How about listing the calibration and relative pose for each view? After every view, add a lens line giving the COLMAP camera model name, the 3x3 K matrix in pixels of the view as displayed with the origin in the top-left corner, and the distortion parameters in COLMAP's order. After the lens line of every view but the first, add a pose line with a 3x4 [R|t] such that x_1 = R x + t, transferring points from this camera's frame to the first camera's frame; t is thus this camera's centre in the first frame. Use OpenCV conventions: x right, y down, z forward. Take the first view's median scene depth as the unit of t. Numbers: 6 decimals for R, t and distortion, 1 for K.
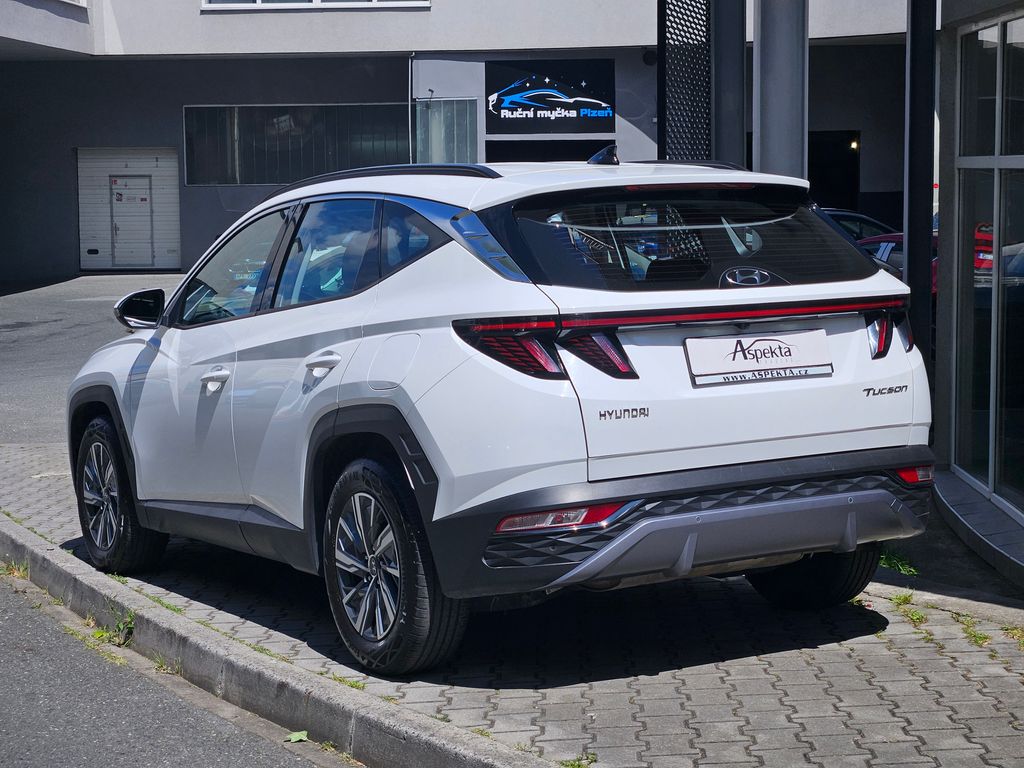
lens RADIAL K [[2009.1, 0, 512.0], [0, 2009.1, 384.0], [0, 0, 1]] dist [-0.039422, 2.091947]
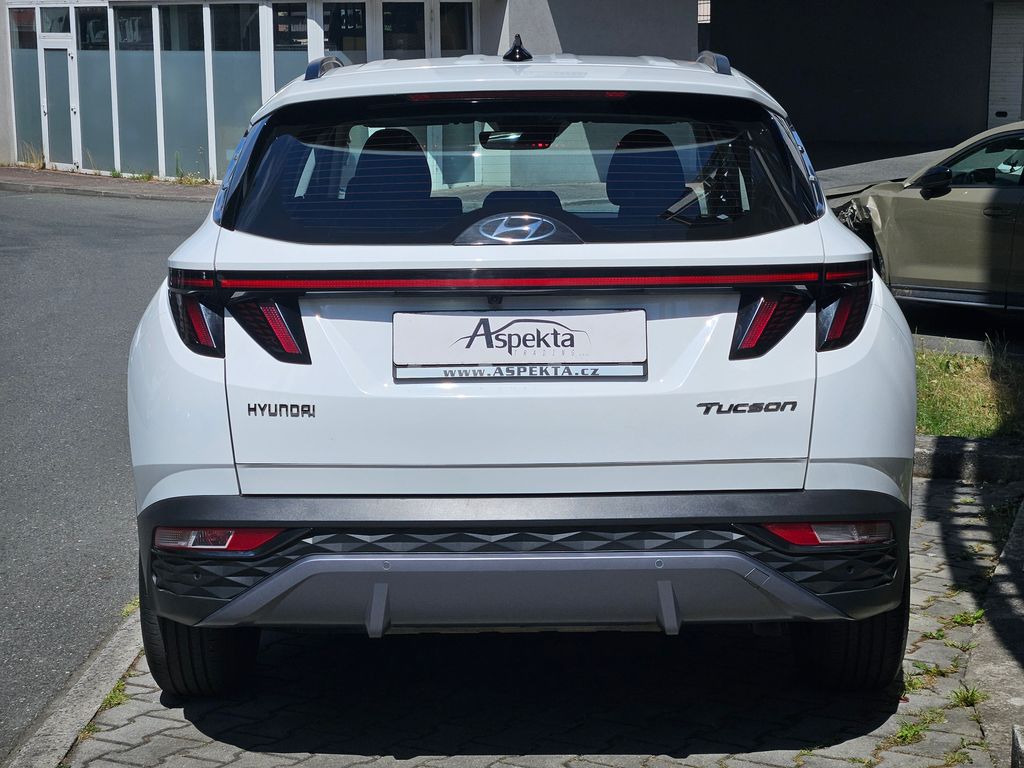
lens RADIAL K [[2009.1, 0, 512.0], [0, 2009.1, 384.0], [0, 0, 1]] dist [-0.039422, 2.091947]
pose [[0.819886, 0.095208, -0.564555, 0.290239], [-0.053389, 0.994494, 0.090179, -0.035292], [0.570032, -0.043796, 0.820455, 0.239467]]
